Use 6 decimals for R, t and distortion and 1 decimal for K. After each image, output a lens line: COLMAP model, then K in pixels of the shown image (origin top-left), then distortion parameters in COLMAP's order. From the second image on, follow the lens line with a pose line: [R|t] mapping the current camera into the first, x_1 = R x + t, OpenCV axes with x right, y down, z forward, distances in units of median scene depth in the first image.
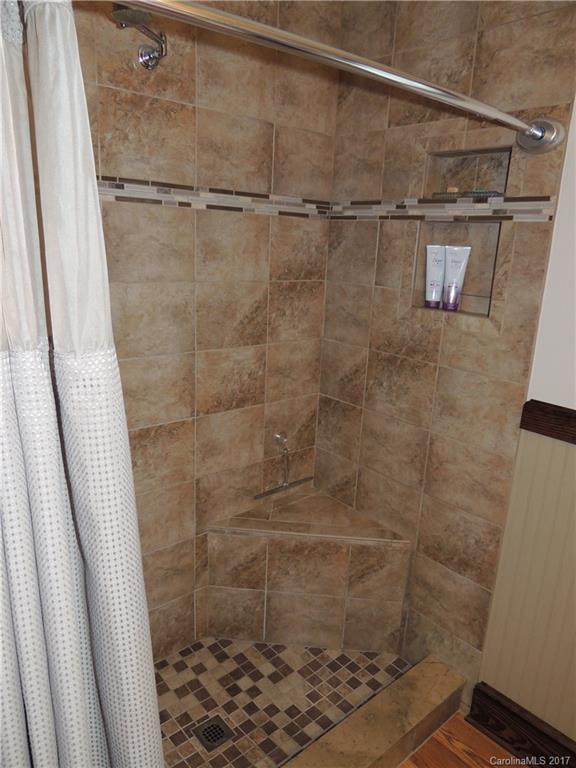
lens RADIAL K [[550.9, 0, 288.0], [0, 550.9, 384.0], [0, 0, 1]] dist [-0.010029, -0.003124]
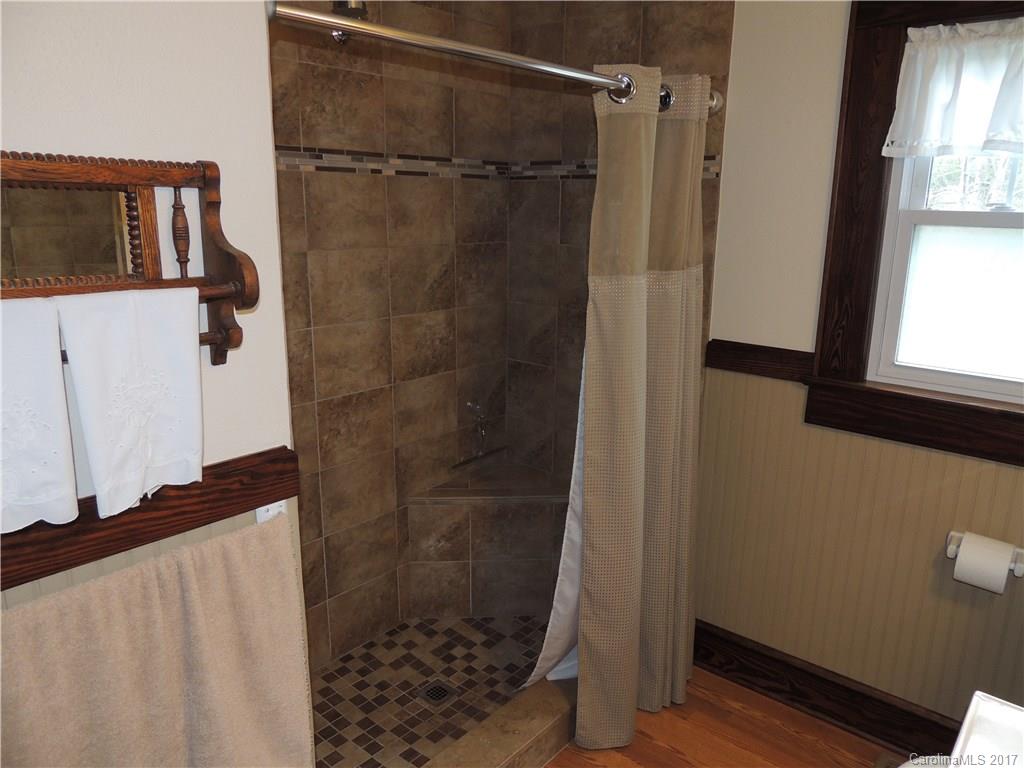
lens RADIAL K [[734.5, 0, 512.0], [0, 734.5, 384.0], [0, 0, 1]] dist [-0.010029, -0.003124]
pose [[0.989122, -0.067998, 0.130439, -0.126248], [0.069089, 0.997603, -0.003851, 0.078918], [-0.129864, 0.012821, 0.991449, -0.331469]]
